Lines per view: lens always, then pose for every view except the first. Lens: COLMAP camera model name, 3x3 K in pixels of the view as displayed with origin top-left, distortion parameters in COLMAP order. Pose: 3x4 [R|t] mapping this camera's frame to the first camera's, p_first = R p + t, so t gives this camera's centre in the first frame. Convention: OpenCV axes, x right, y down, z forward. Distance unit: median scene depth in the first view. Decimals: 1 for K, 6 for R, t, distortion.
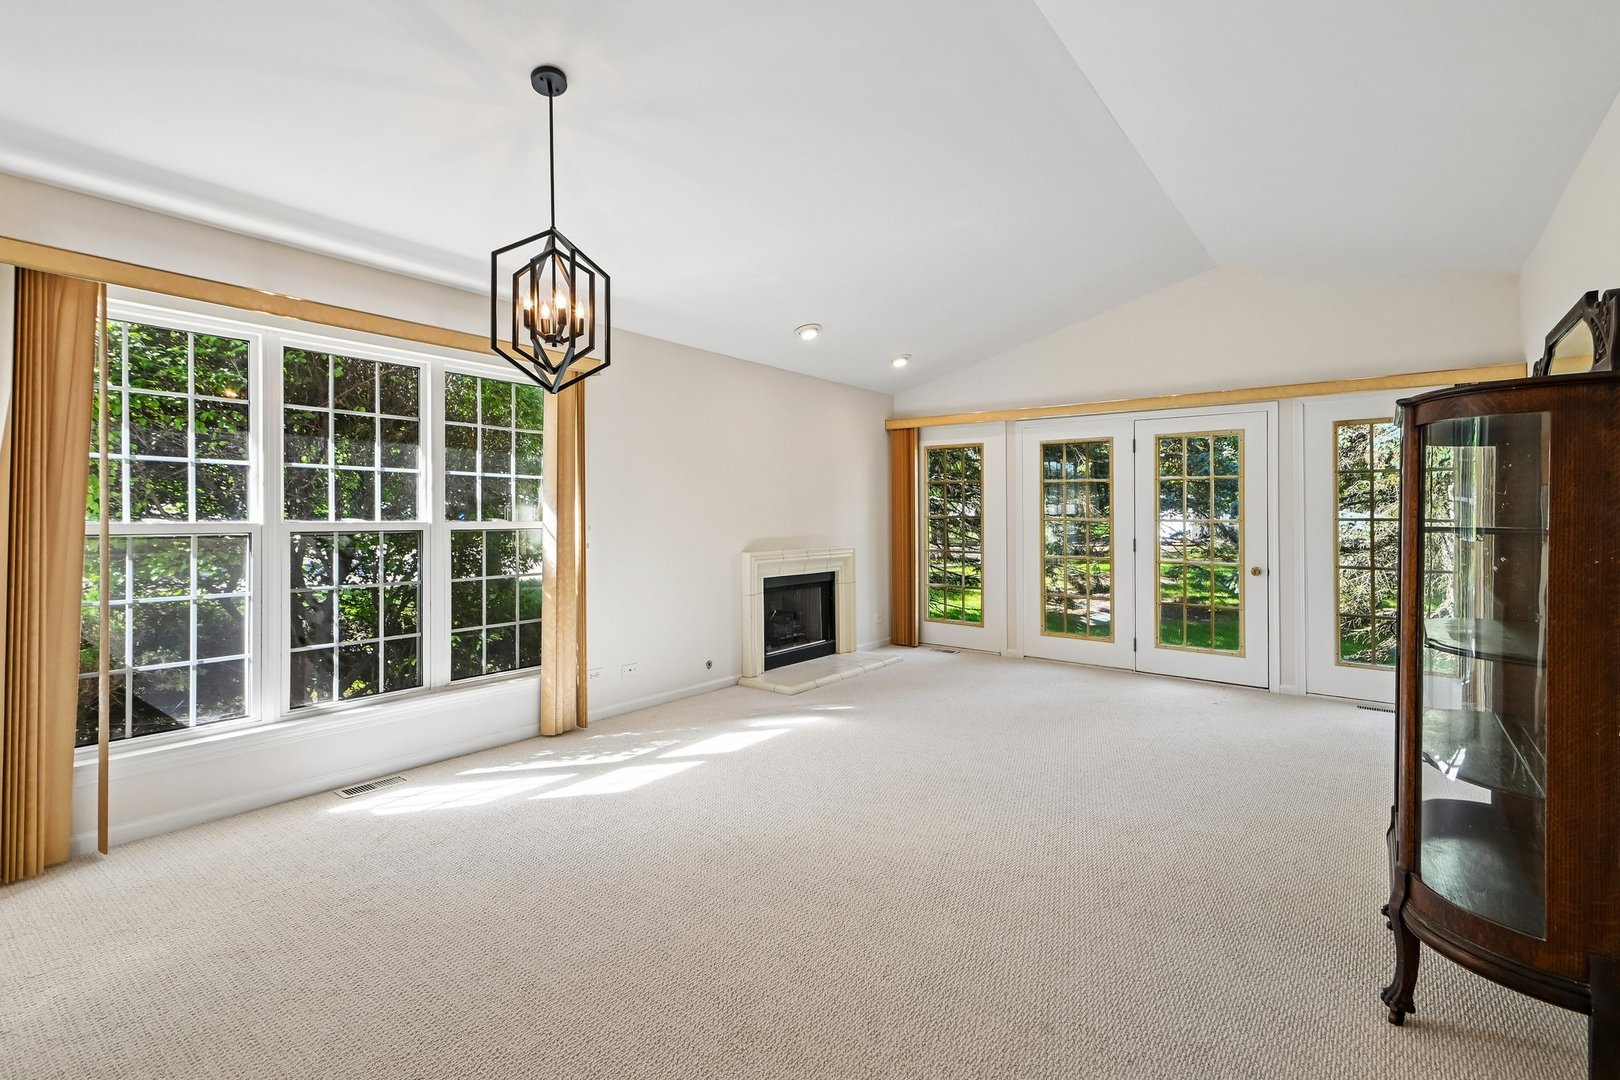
lens RADIAL K [[745.5, 0, 811.3], [0, 745.5, 522.1], [0, 0, 1]] dist [0.002452, -0.000227]
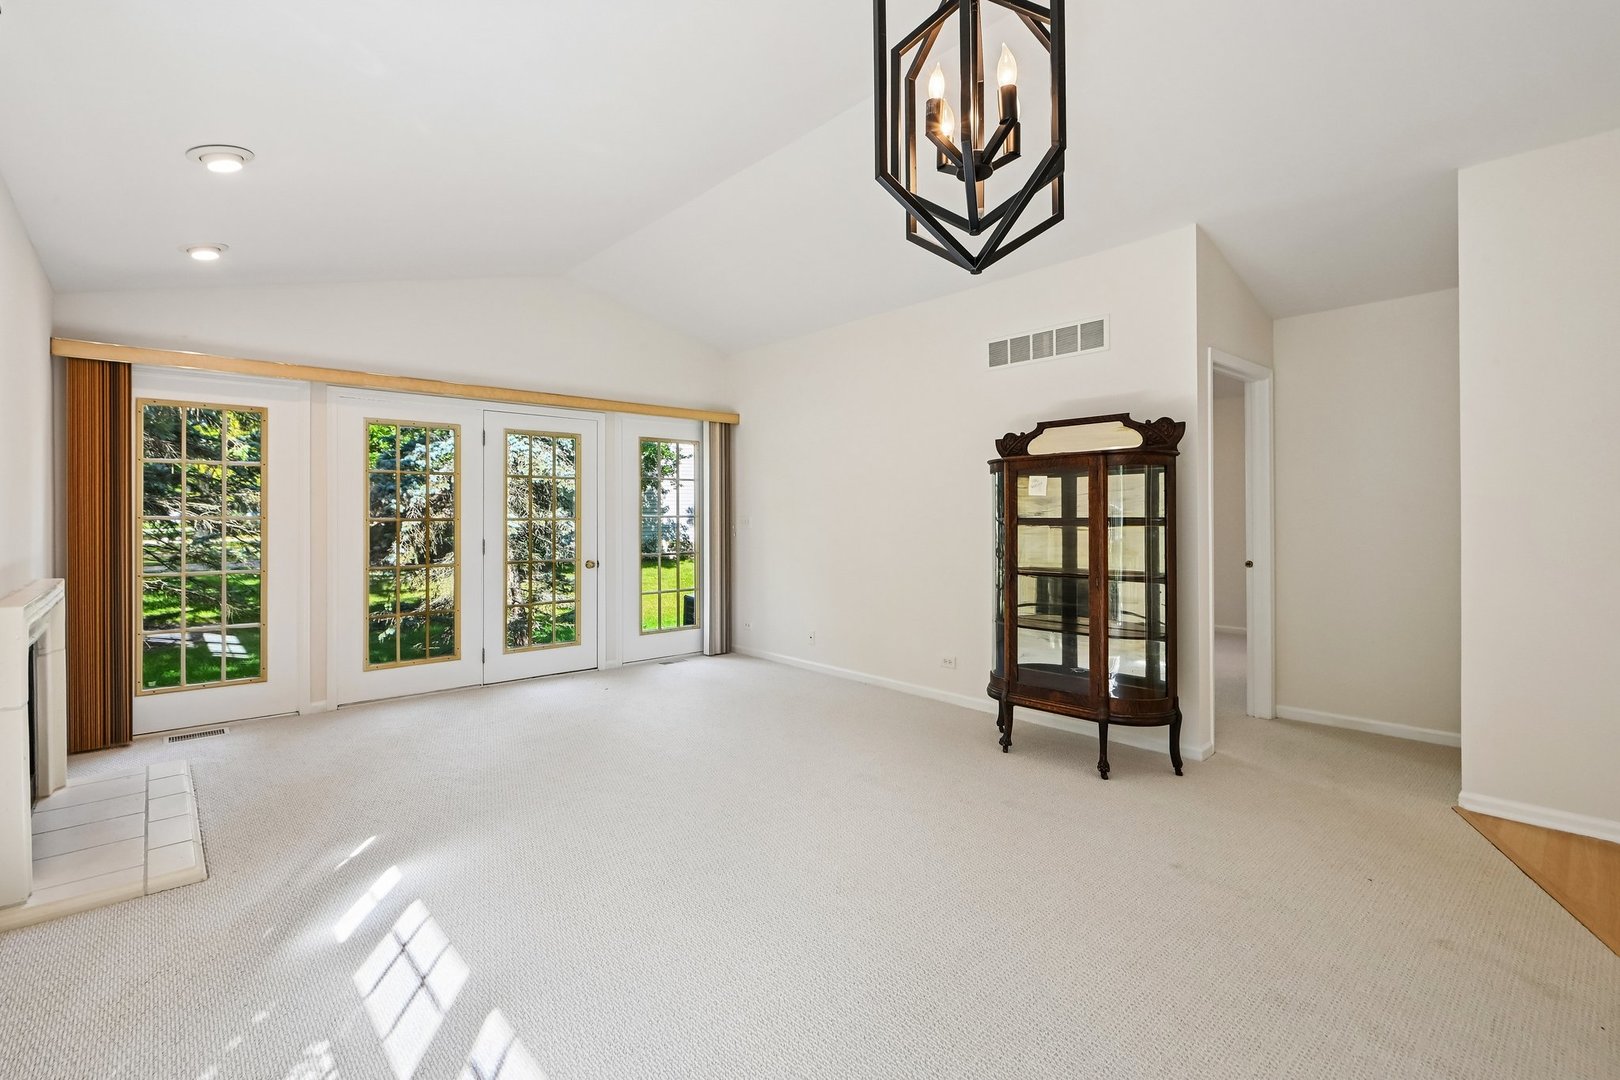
lens RADIAL K [[738.4, 0, 800.9], [0, 738.4, 517.5], [0, 0, 1]] dist [0.003358, 0.000017]
pose [[0.202307, -0.013349, 0.979231, -0.338021], [0.018528, 0.999780, 0.009801, -0.004738], [-0.979147, 0.016160, 0.202510, 0.404777]]
